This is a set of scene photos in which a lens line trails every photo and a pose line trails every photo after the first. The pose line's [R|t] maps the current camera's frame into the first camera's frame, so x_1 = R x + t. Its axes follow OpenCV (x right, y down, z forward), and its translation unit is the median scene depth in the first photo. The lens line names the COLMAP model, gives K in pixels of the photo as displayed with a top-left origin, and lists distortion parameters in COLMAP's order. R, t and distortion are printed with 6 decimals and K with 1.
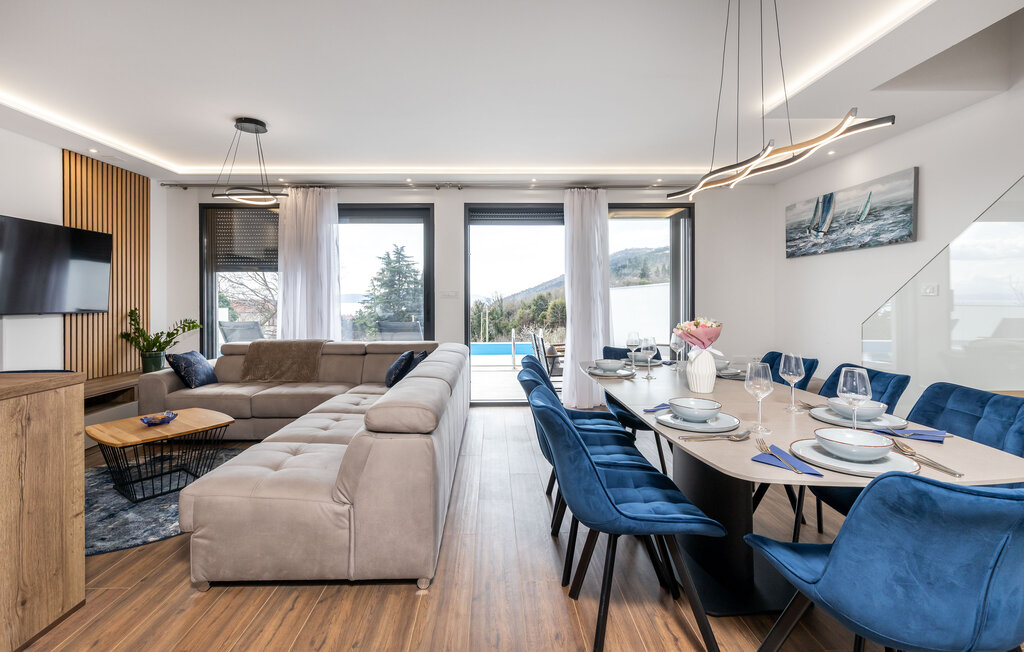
lens RADIAL K [[462.1, 0, 499.3], [0, 462.1, 298.9], [0, 0, 1]] dist [0.001467, 0.001428]
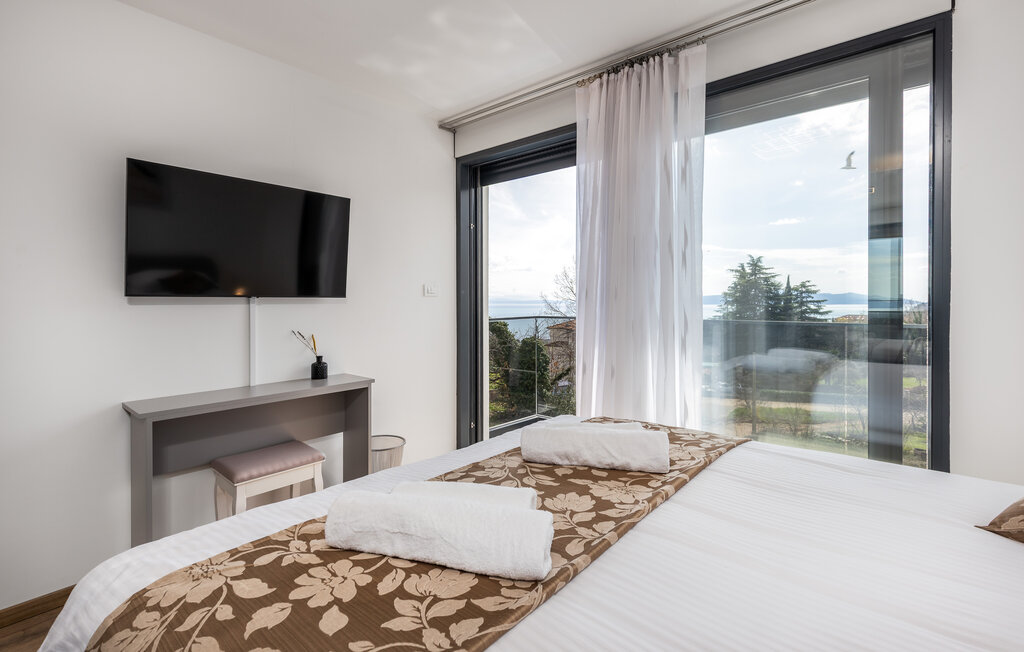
lens RADIAL K [[462.1, 0, 504.9], [0, 462.1, 312.6], [0, 0, 1]] dist [0.001467, 0.001428]
pose [[0.748778, 0.005167, -0.662801, 0.355601], [-0.008531, 0.999962, -0.001841, -0.069422], [0.662766, 0.007033, 0.748793, 0.757746]]
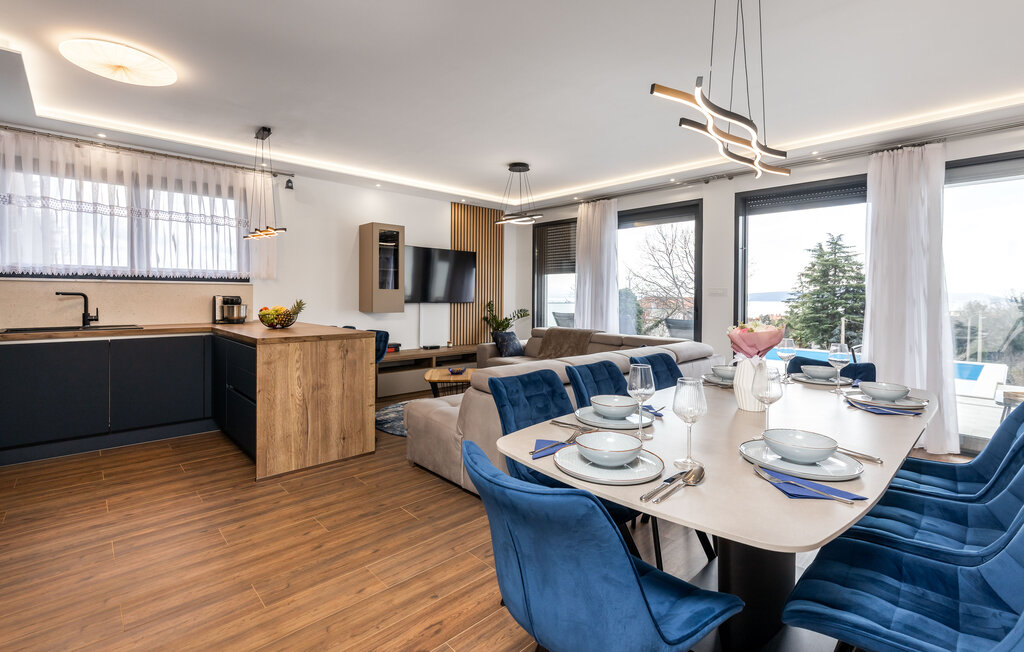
lens RADIAL K [[462.1, 0, 516.3], [0, 462.1, 296.8], [0, 0, 1]] dist [0.001467, 0.001428]
pose [[0.677862, 0.010308, -0.735117, 0.336947], [-0.009865, 0.999939, 0.004925, -0.000043], [0.735123, 0.003914, 0.677922, 0.053184]]
